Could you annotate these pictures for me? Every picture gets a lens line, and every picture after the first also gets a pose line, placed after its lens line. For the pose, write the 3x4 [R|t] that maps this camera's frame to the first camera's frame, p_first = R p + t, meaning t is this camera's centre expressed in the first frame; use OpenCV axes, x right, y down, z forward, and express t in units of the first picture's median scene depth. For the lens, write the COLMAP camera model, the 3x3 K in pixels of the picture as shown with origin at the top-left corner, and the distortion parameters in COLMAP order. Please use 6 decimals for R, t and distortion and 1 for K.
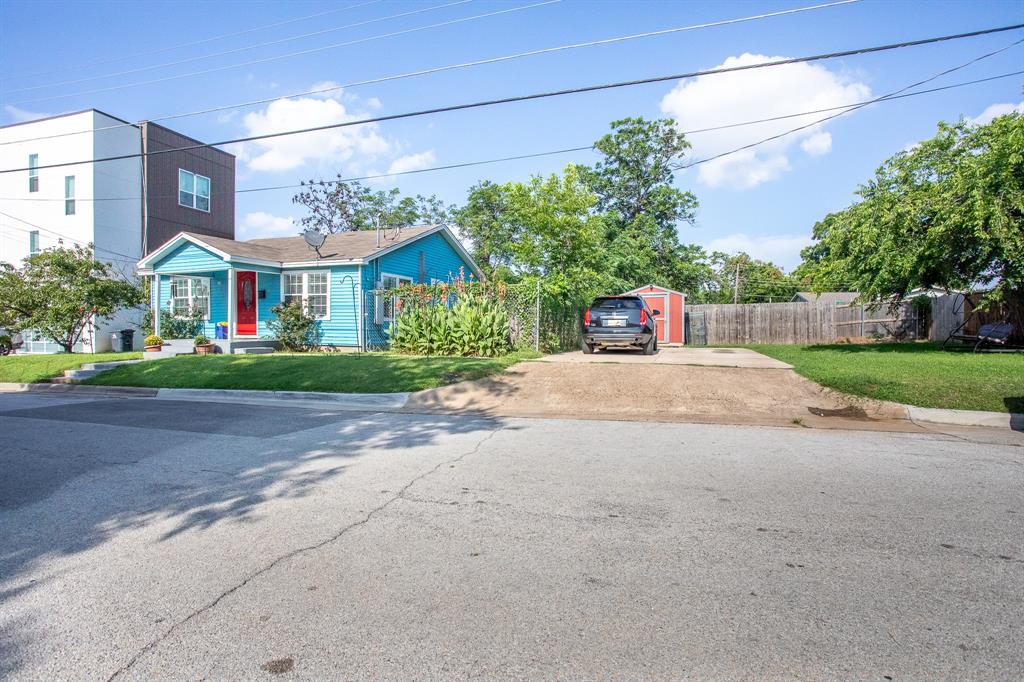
lens RADIAL K [[499.5, 0, 512.0], [0, 499.5, 341.0], [0, 0, 1]] dist [-0.073443, 0.031298]
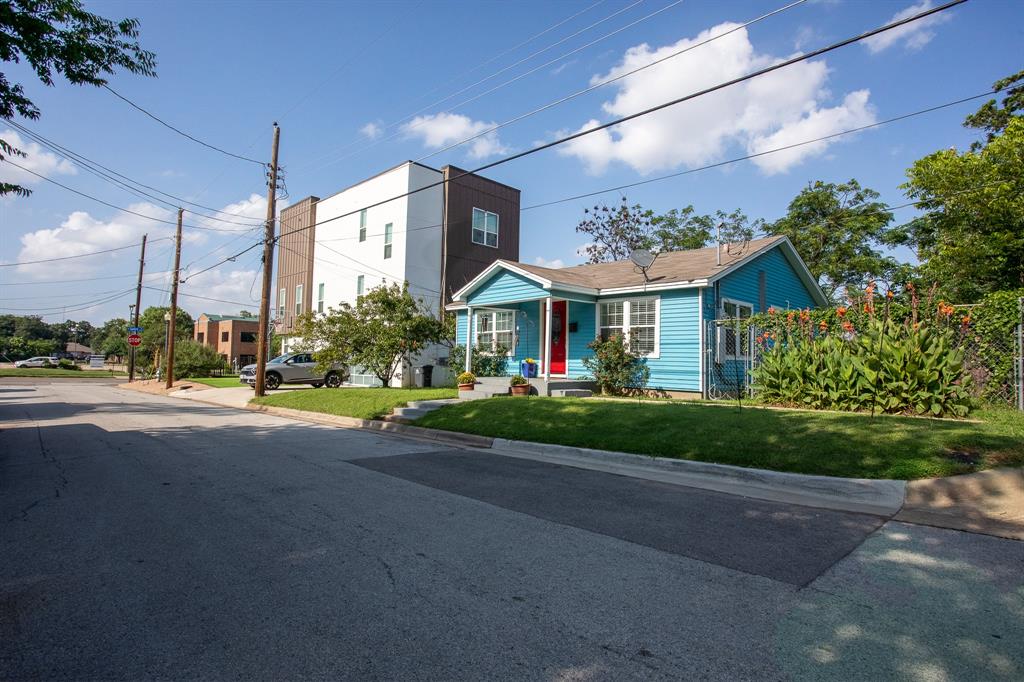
lens RADIAL K [[526.4, 0, 512.0], [0, 526.4, 341.0], [0, 0, 1]] dist [-0.080896, 0.043121]
pose [[0.889372, -0.007446, -0.457124, -0.188242], [-0.027026, 0.997263, -0.068824, -0.004547], [0.456385, 0.073564, 0.886736, 0.133202]]
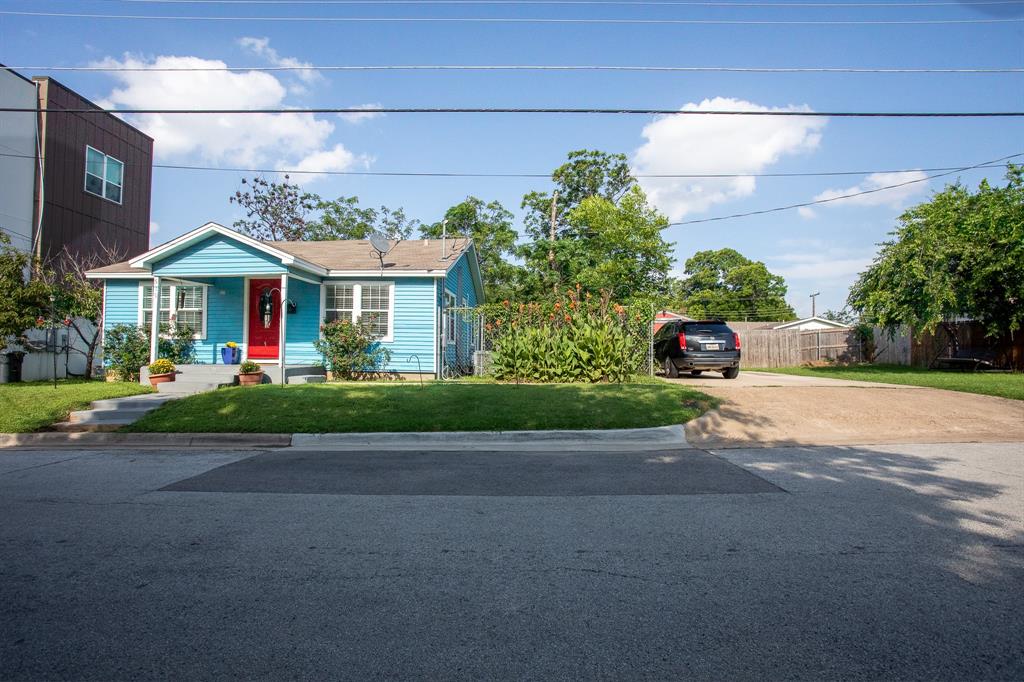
lens RADIAL K [[499.5, 0, 512.0], [0, 499.5, 341.0], [0, 0, 1]] dist [-0.073443, 0.031298]
pose [[0.959602, 0.009787, 0.281190, -0.404355], [0.004425, 0.998746, -0.049865, -0.000776], [-0.281325, 0.049095, 0.958356, 0.136759]]
